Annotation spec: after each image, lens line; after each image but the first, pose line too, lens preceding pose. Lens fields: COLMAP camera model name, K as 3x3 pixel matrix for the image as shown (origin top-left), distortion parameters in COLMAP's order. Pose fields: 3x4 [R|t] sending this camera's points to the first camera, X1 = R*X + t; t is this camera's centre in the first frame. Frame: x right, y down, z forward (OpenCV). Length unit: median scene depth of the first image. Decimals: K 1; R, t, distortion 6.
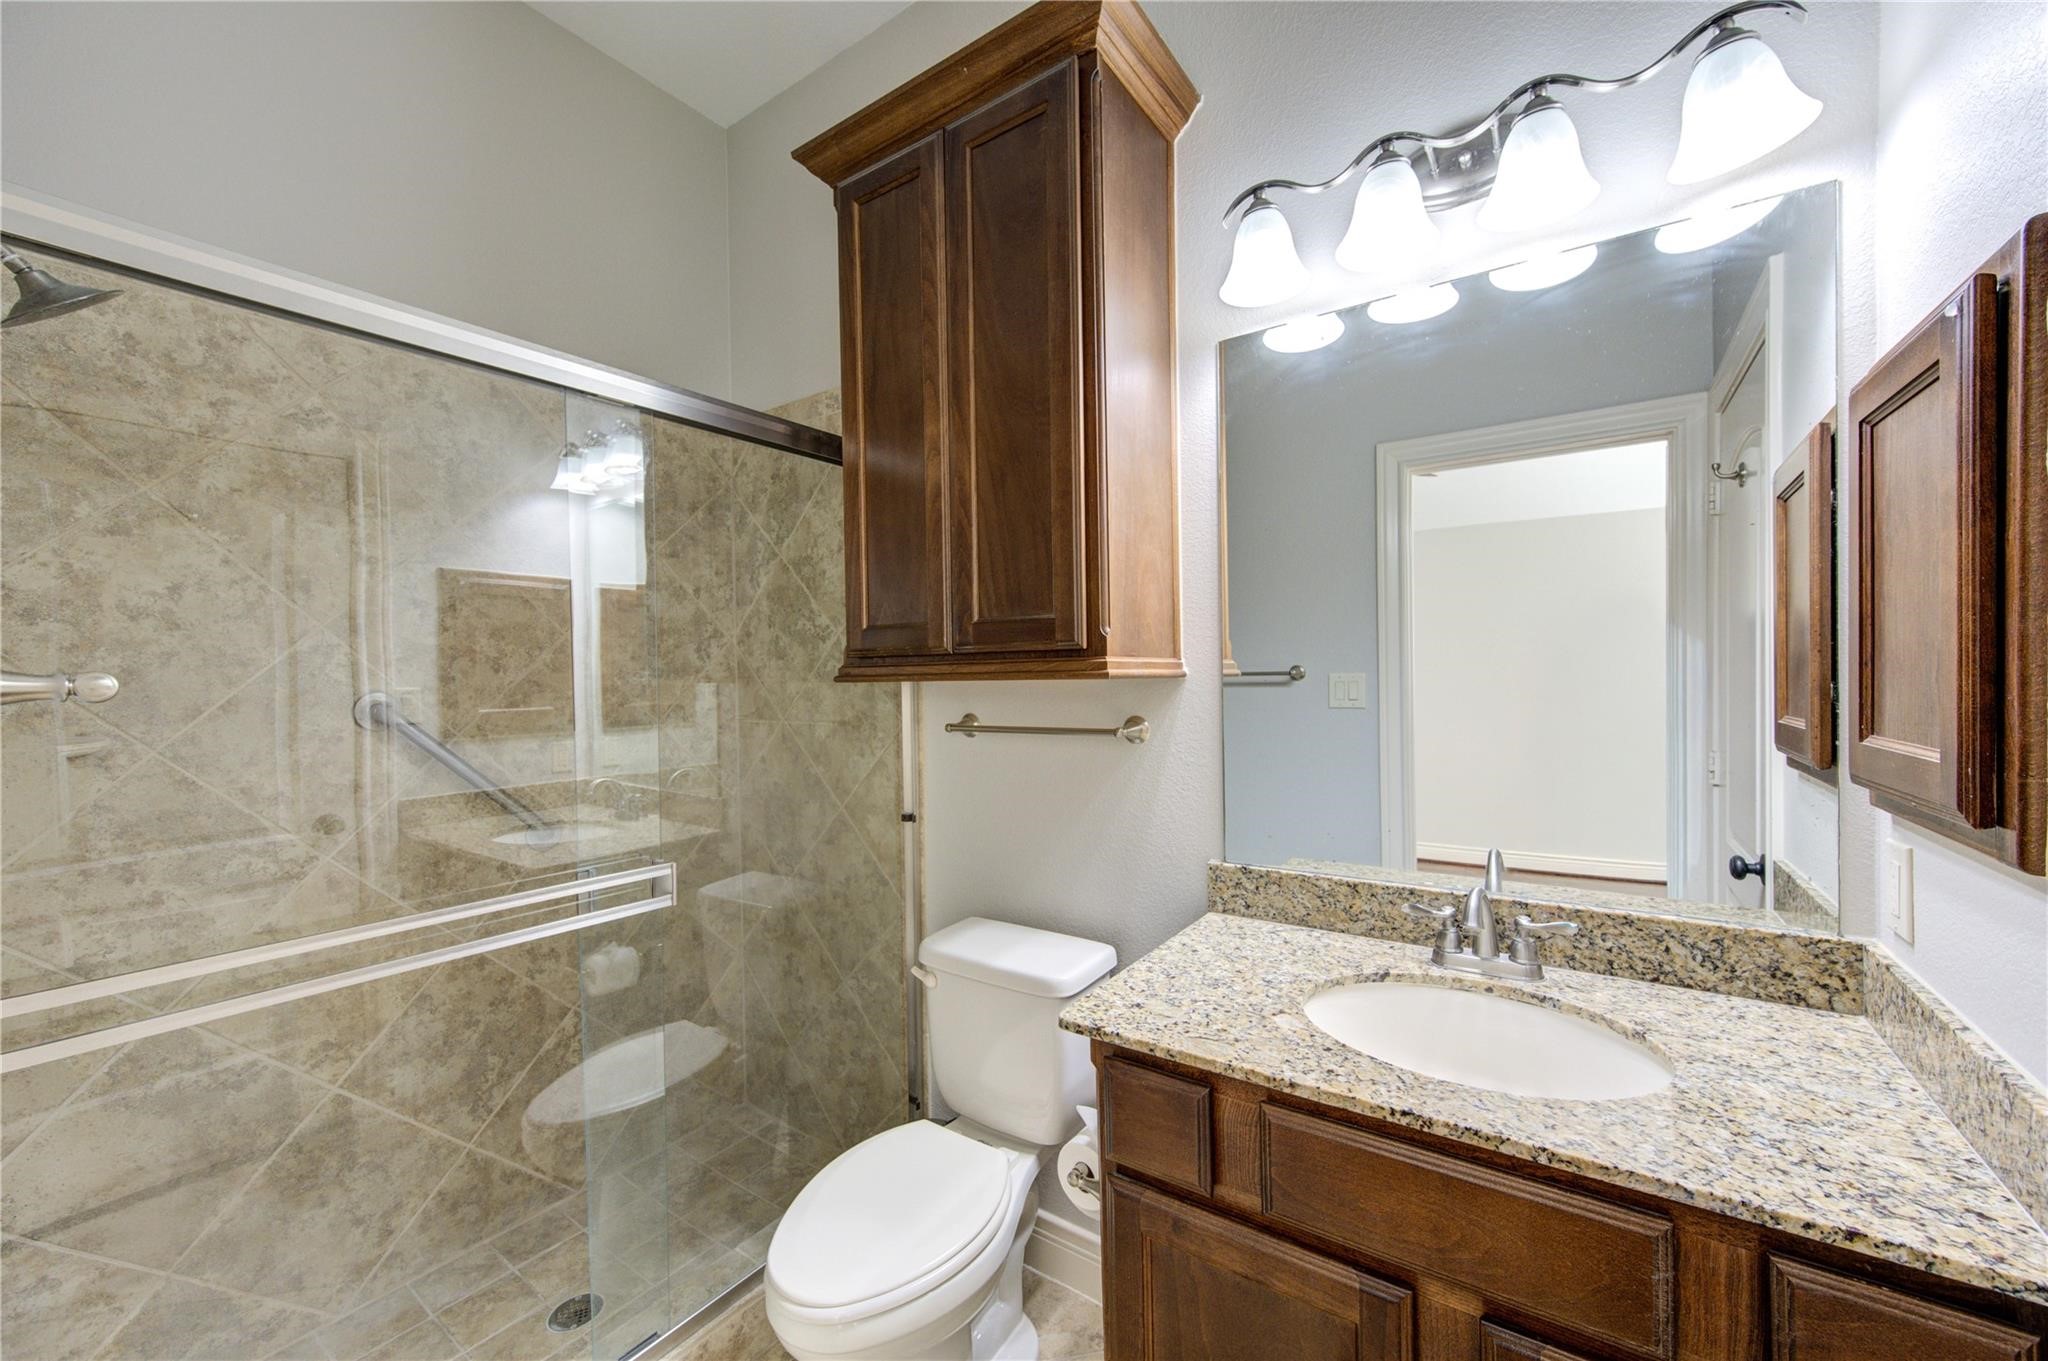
lens RADIAL K [[803.9, 0, 1042.9], [0, 803.9, 676.5], [0, 0, 1]] dist [0.002375, 0.000221]
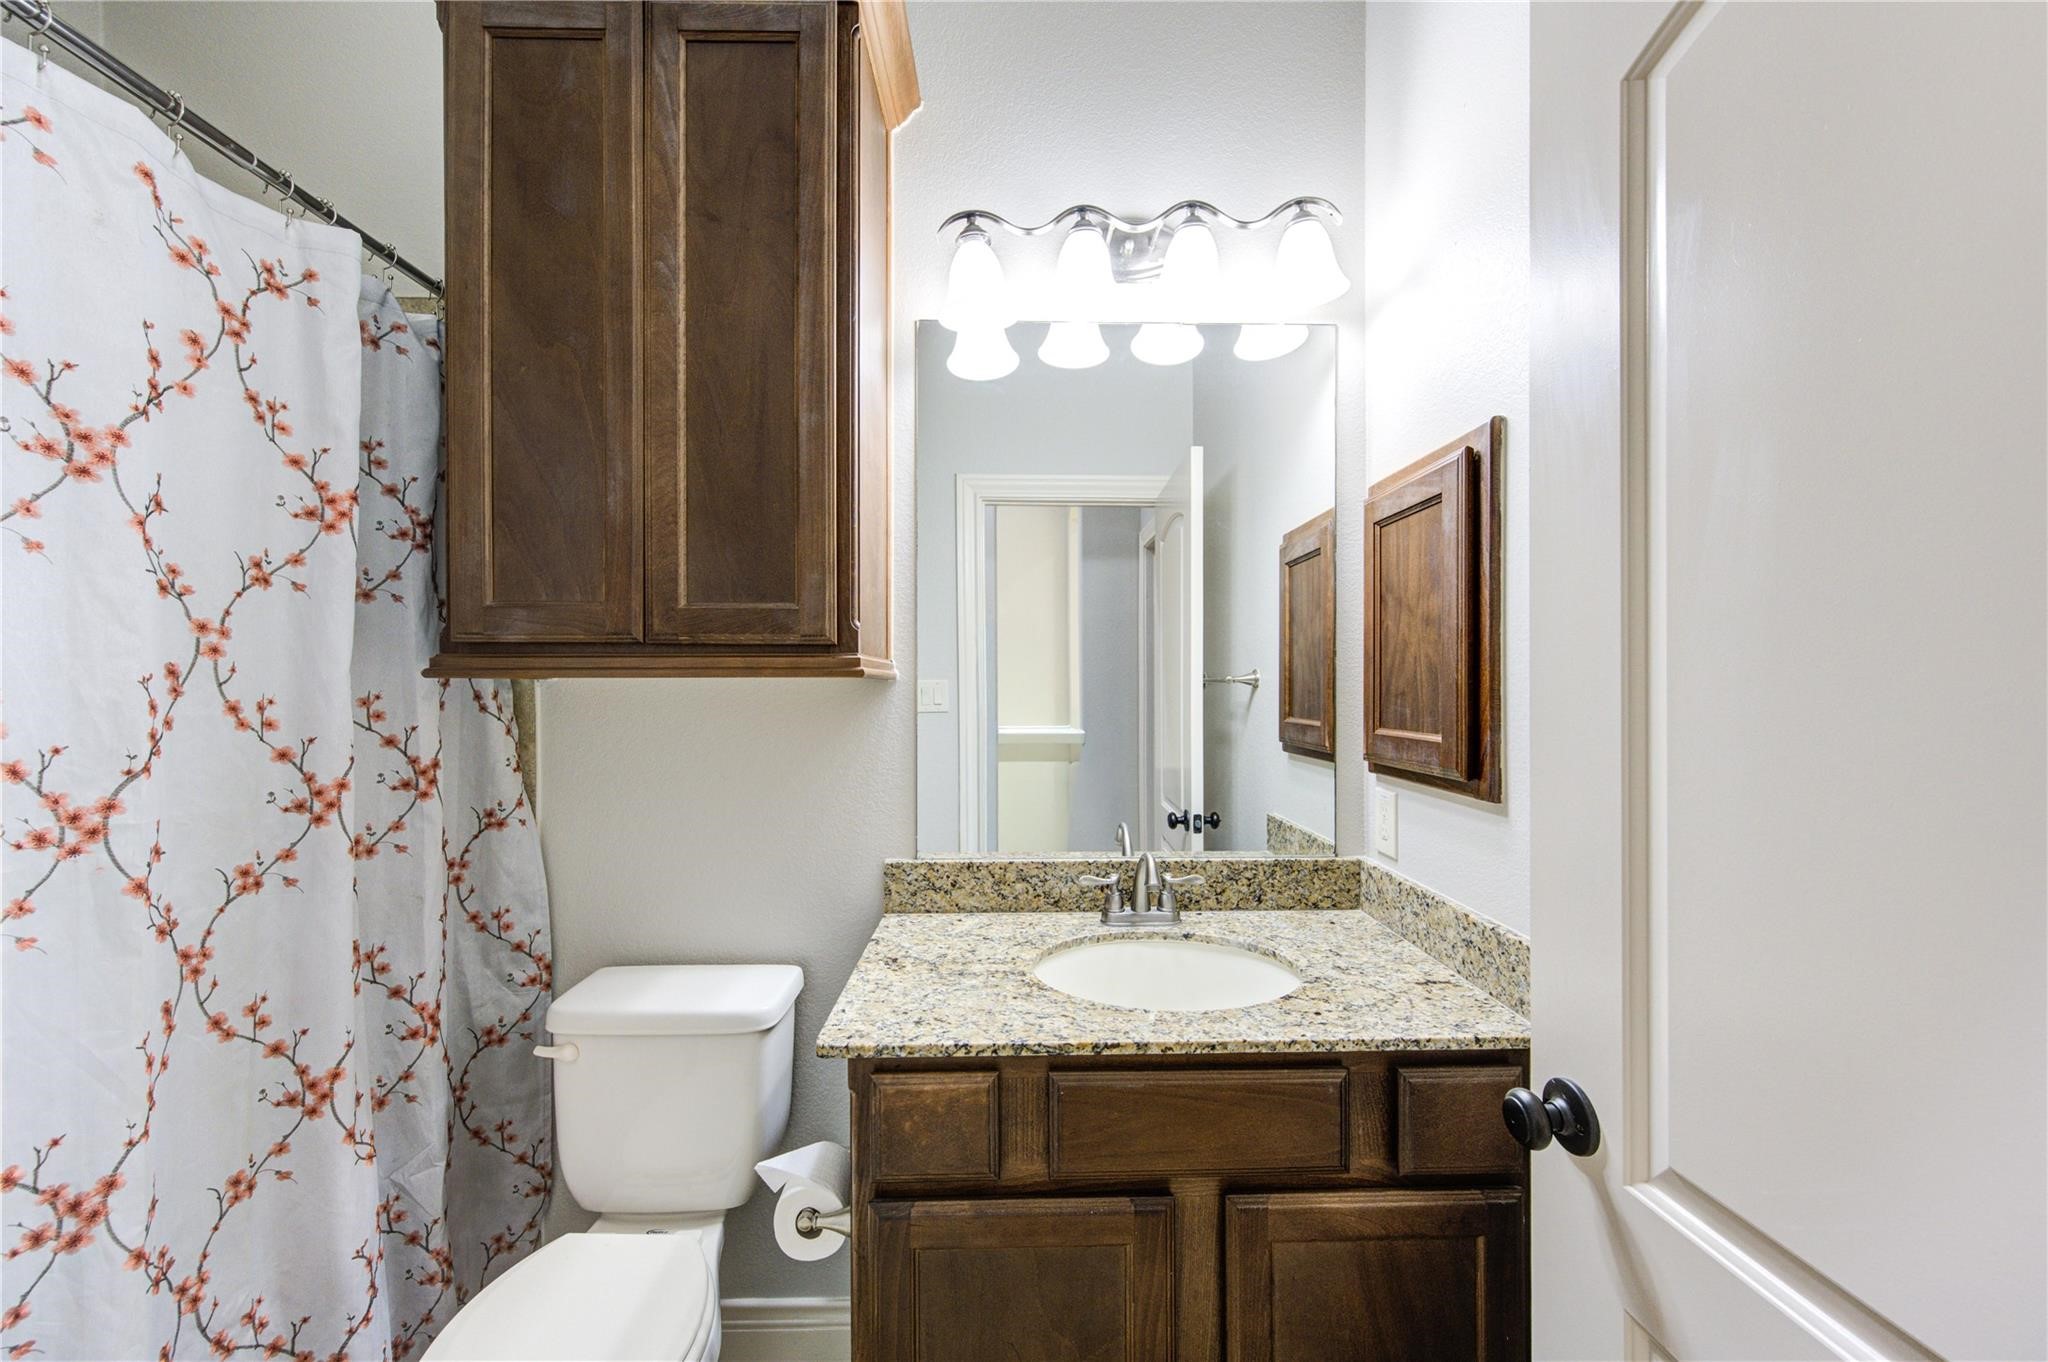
lens RADIAL K [[803.9, 0, 1032.7], [0, 803.9, 679.4], [0, 0, 1]] dist [0.002375, 0.000221]
pose [[0.834185, 0.006644, 0.551445, -0.258032], [-0.000701, 0.999939, -0.010988, 0.016244], [-0.551485, 0.008780, 0.834139, 0.089775]]
